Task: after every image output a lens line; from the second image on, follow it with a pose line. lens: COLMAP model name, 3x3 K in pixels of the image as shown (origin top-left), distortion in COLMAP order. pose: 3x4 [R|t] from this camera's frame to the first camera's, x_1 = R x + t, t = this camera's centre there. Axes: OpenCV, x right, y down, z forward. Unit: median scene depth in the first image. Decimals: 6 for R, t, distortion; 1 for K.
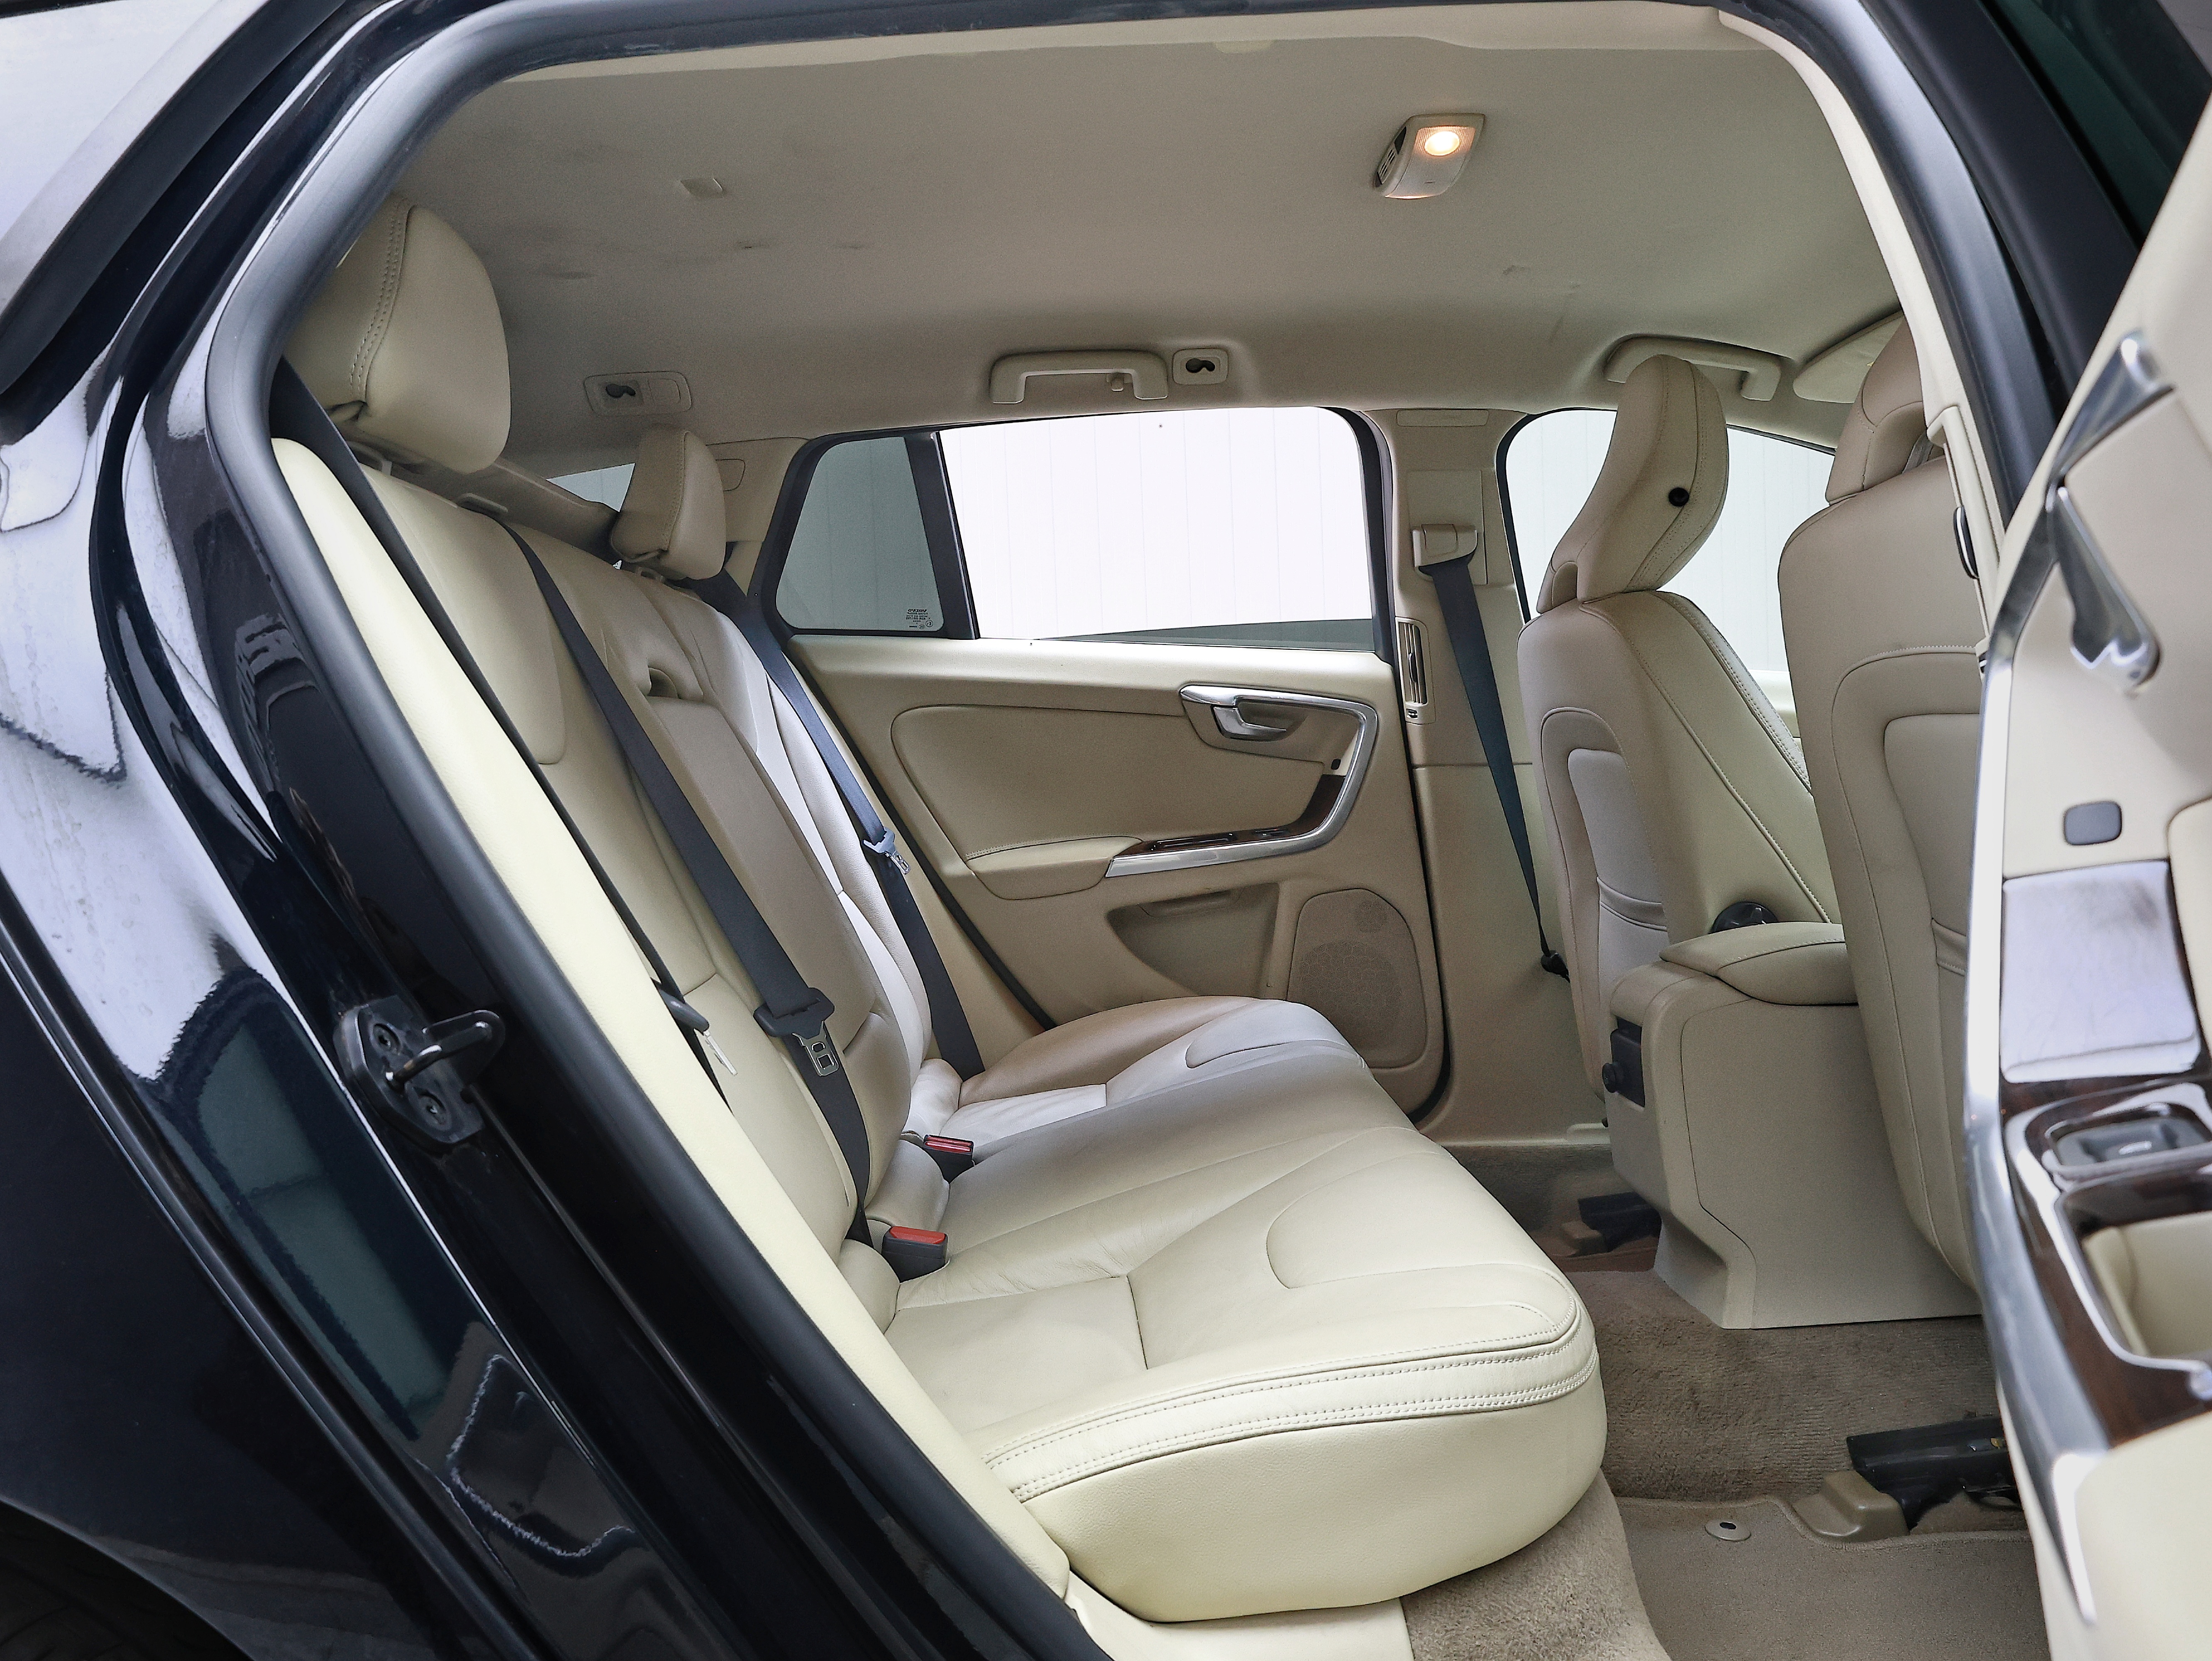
lens RADIAL K [[1690.3, 0, 1099.4], [0, 1690.3, 832.2], [0, 0, 1]] dist [-0.009189, 0.005156]
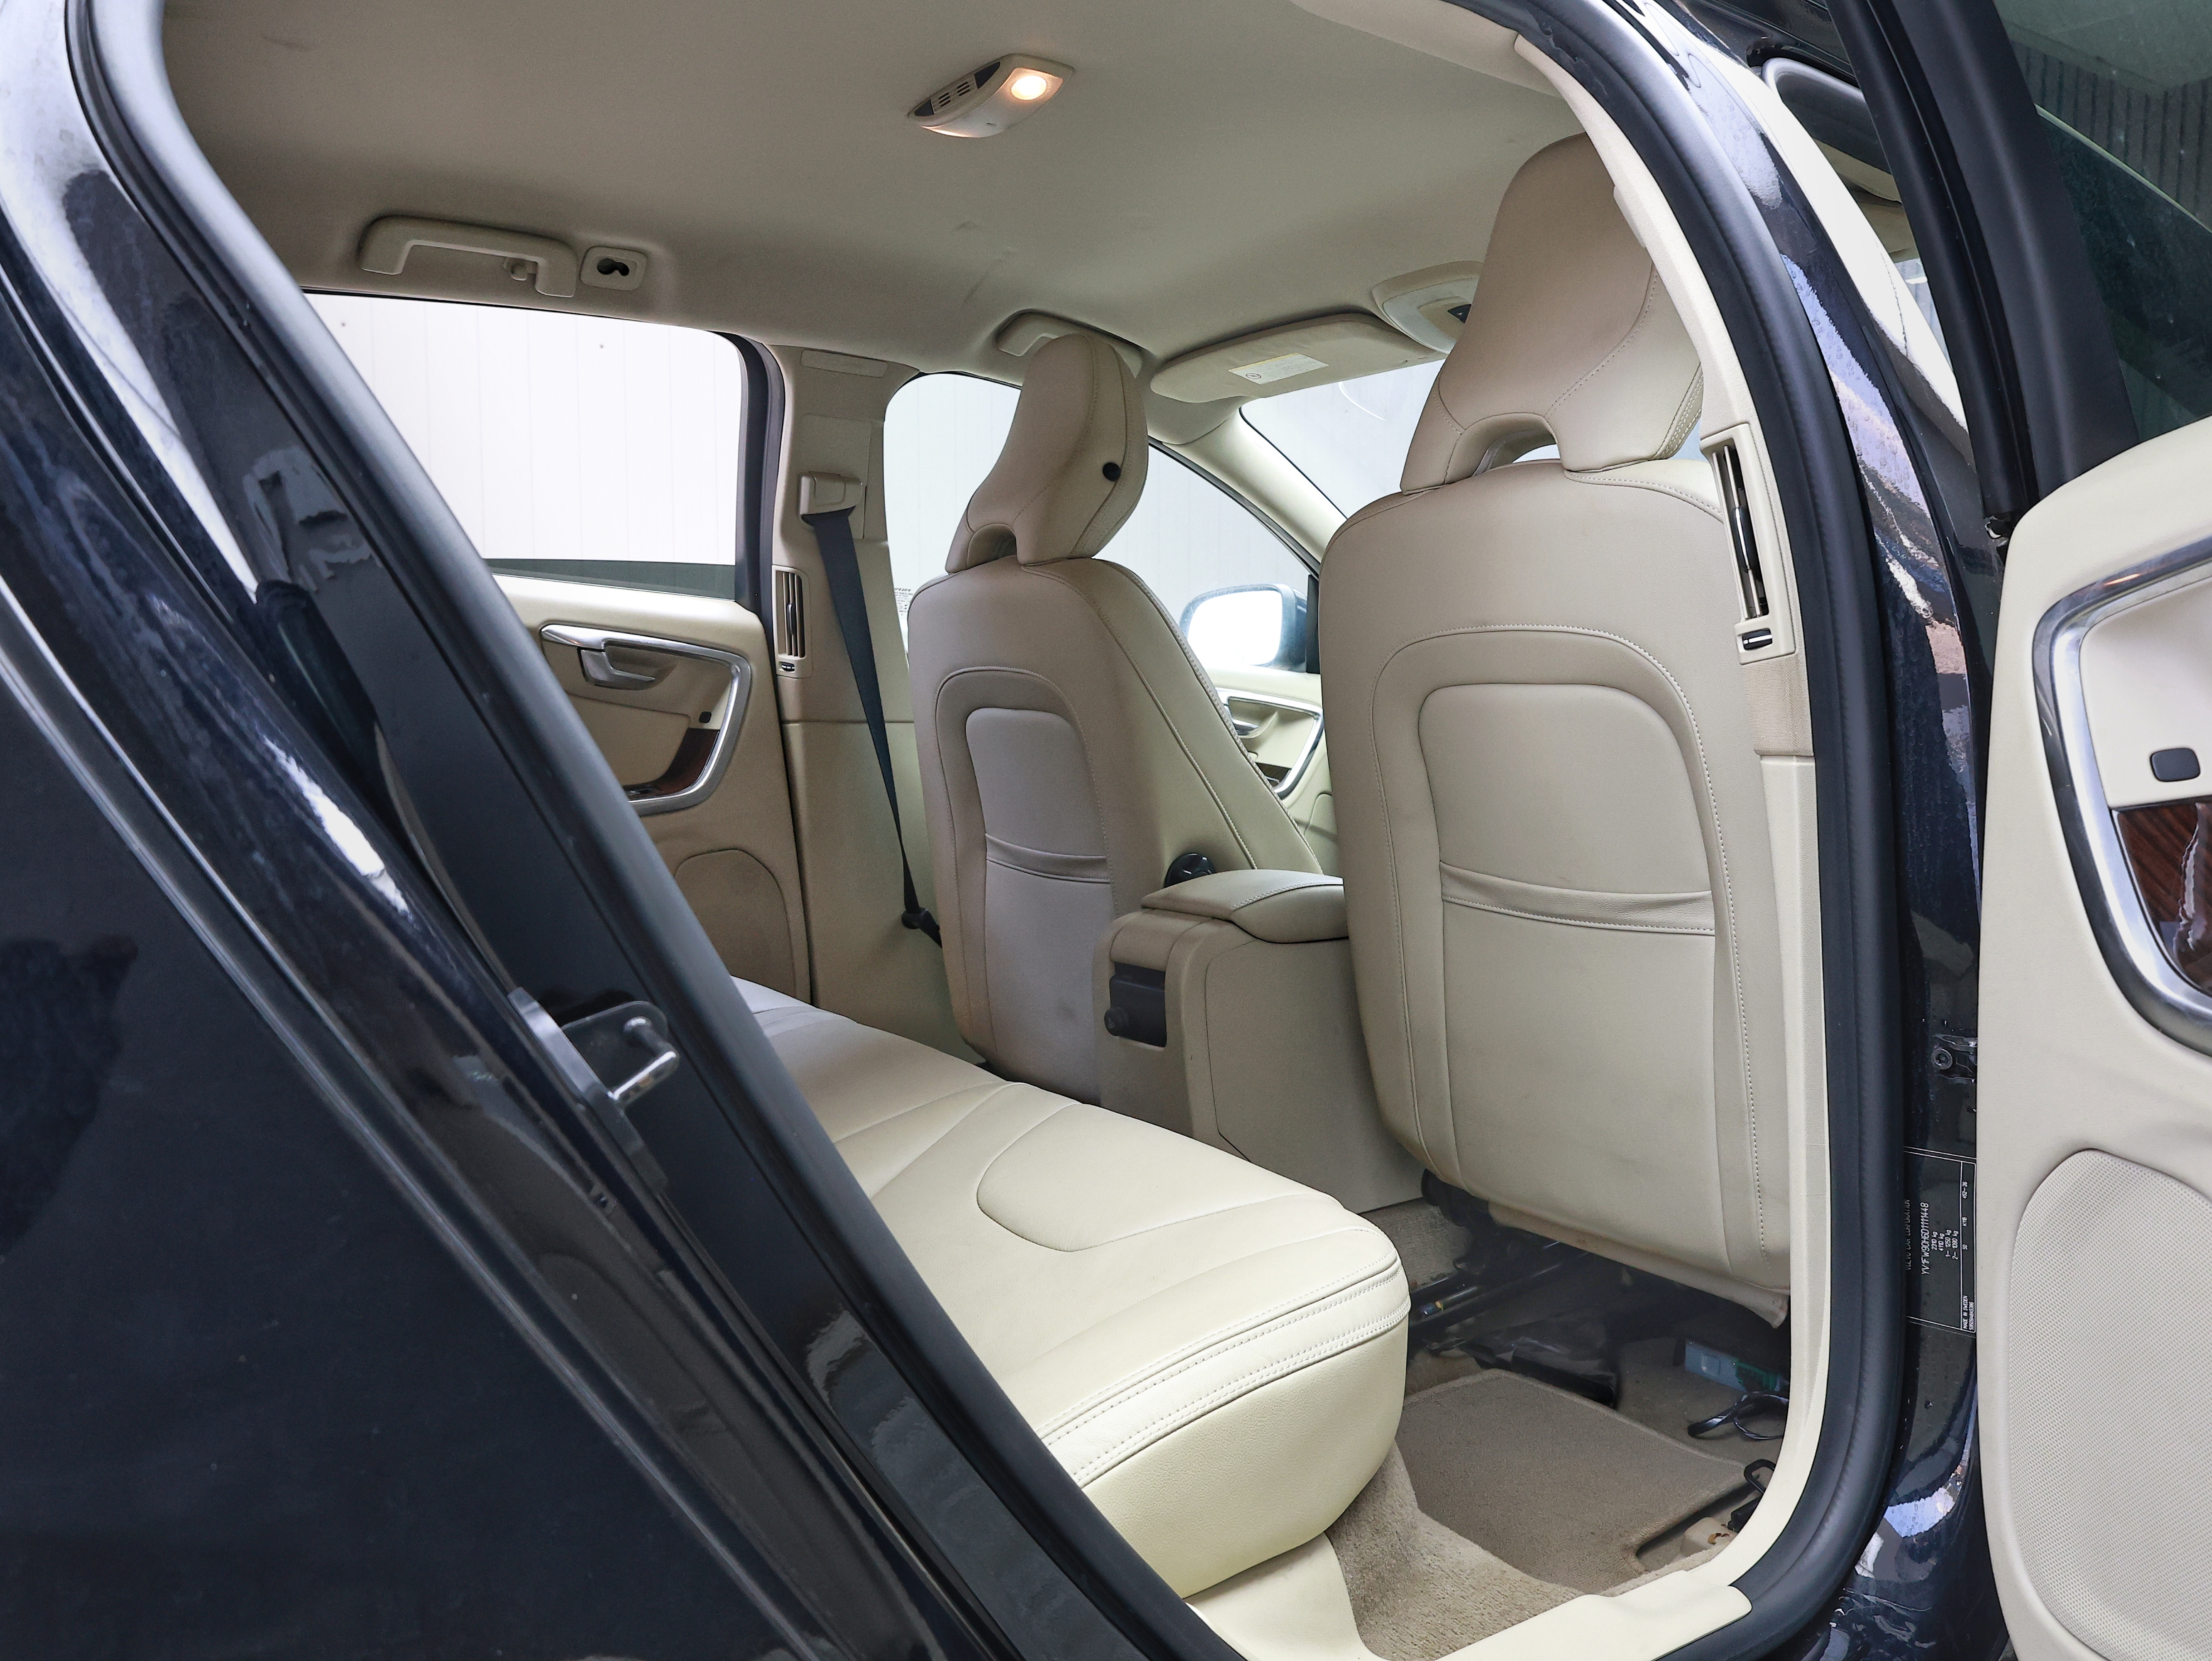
lens RADIAL K [[1690.3, 0, 1099.4], [0, 1690.3, 832.2], [0, 0, 1]] dist [-0.009189, 0.005156]
pose [[0.833528, -0.009040, 0.552403, -0.204955], [-0.001834, 0.999815, 0.019129, 0.005704], [-0.552474, -0.016958, 0.833358, 0.096356]]
